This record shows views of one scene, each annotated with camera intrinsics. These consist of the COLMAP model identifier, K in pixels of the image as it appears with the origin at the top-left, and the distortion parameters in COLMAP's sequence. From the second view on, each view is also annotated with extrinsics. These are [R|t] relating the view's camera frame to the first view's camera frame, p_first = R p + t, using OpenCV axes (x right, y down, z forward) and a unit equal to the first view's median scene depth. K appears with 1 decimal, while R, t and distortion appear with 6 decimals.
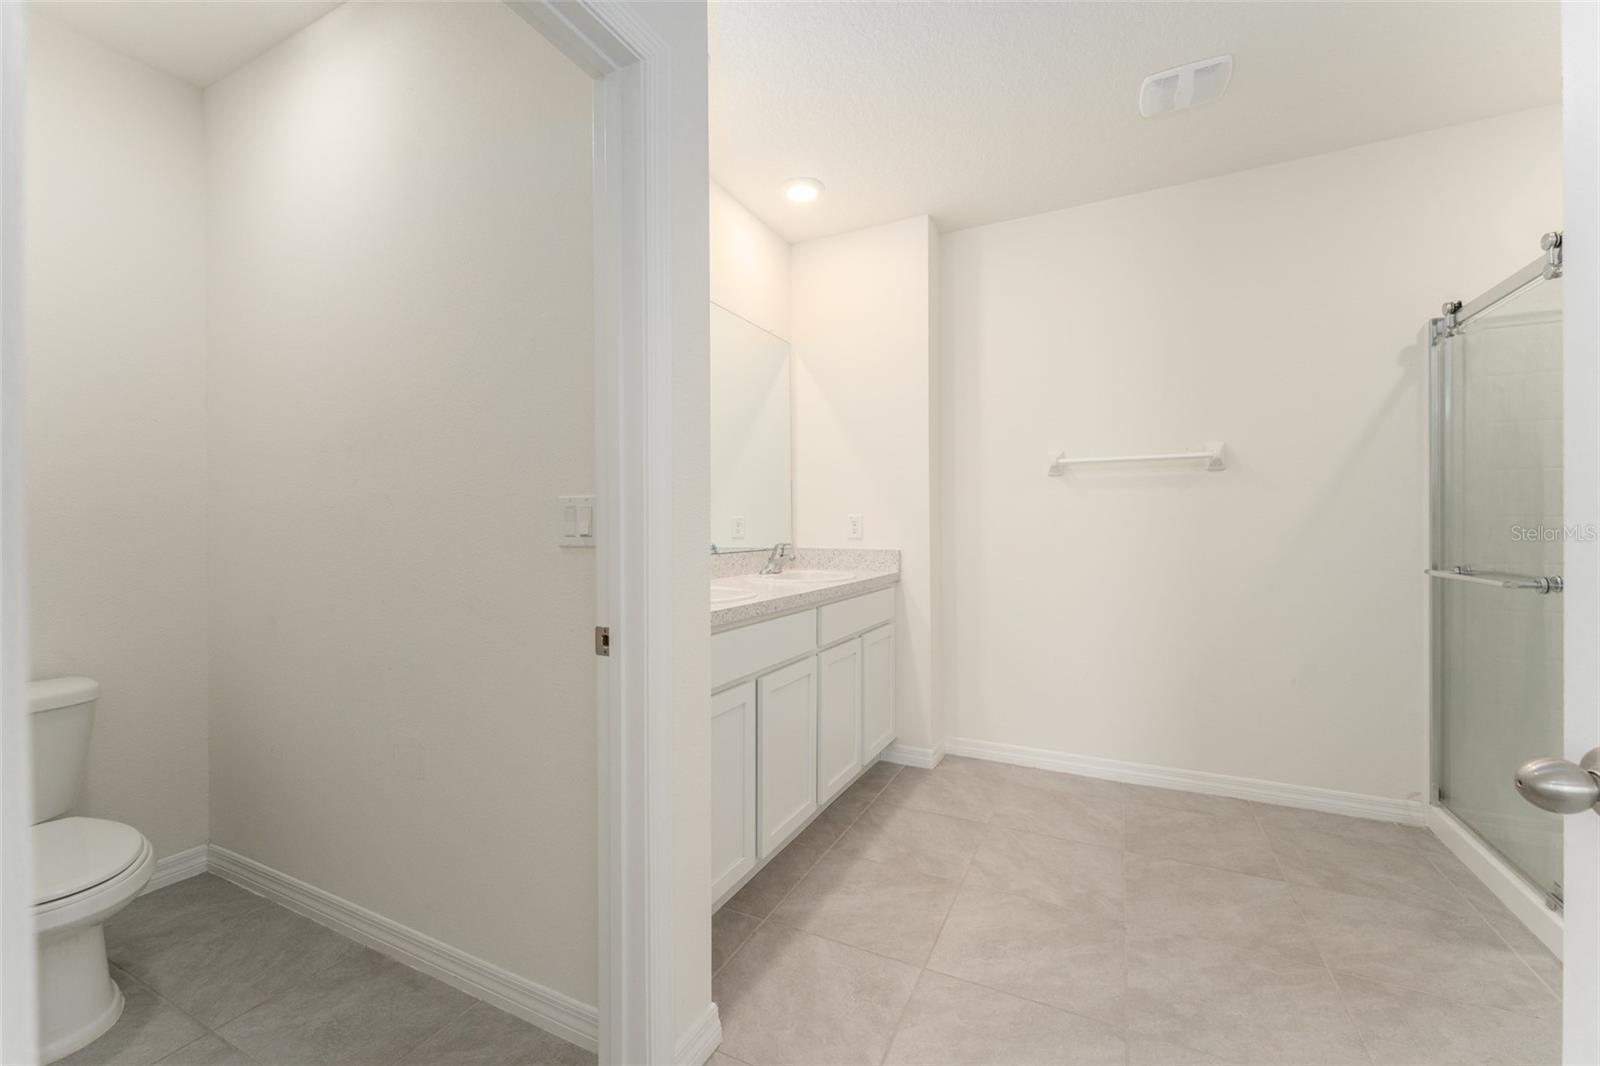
lens RADIAL K [[646.5, 0, 770.9], [0, 646.5, 528.6], [0, 0, 1]] dist [0.001031, 0.000030]
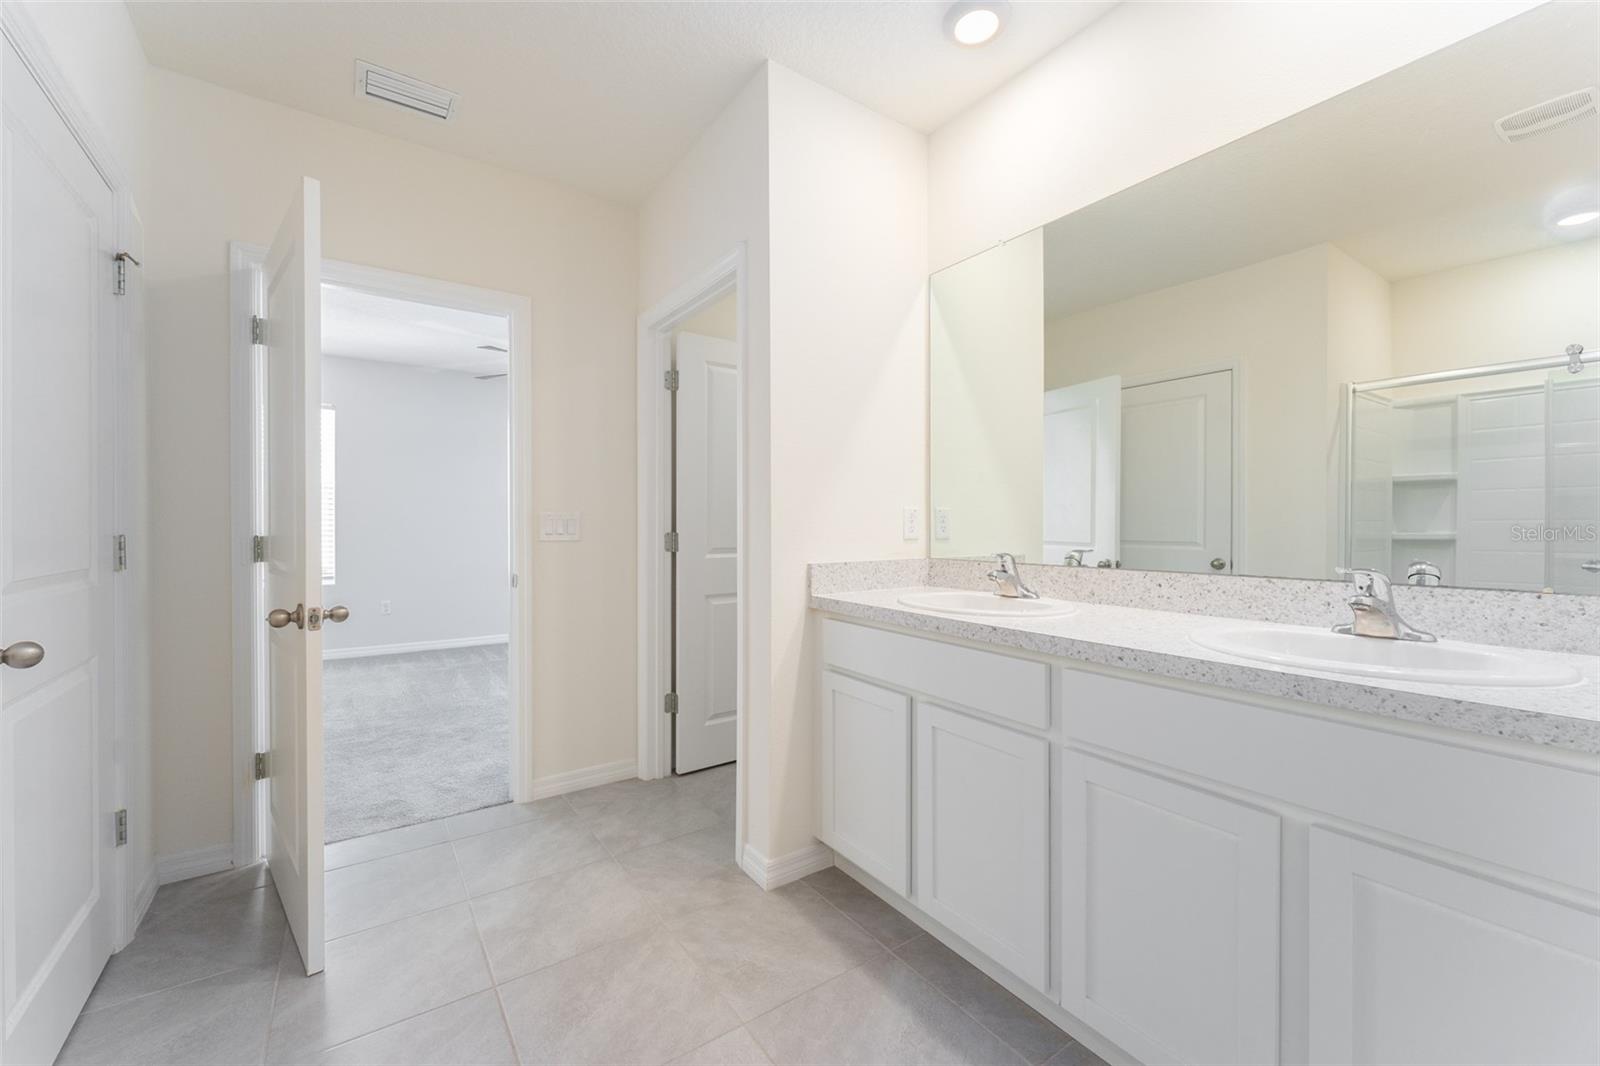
lens RADIAL K [[646.5, 0, 770.9], [0, 646.5, 528.6], [0, 0, 1]] dist [0.001031, 0.000030]
pose [[-0.481805, 0.013992, -0.876167, 0.876128], [-0.001398, 0.999859, 0.016736, -0.017350], [0.876277, 0.009289, -0.481718, 1.288474]]
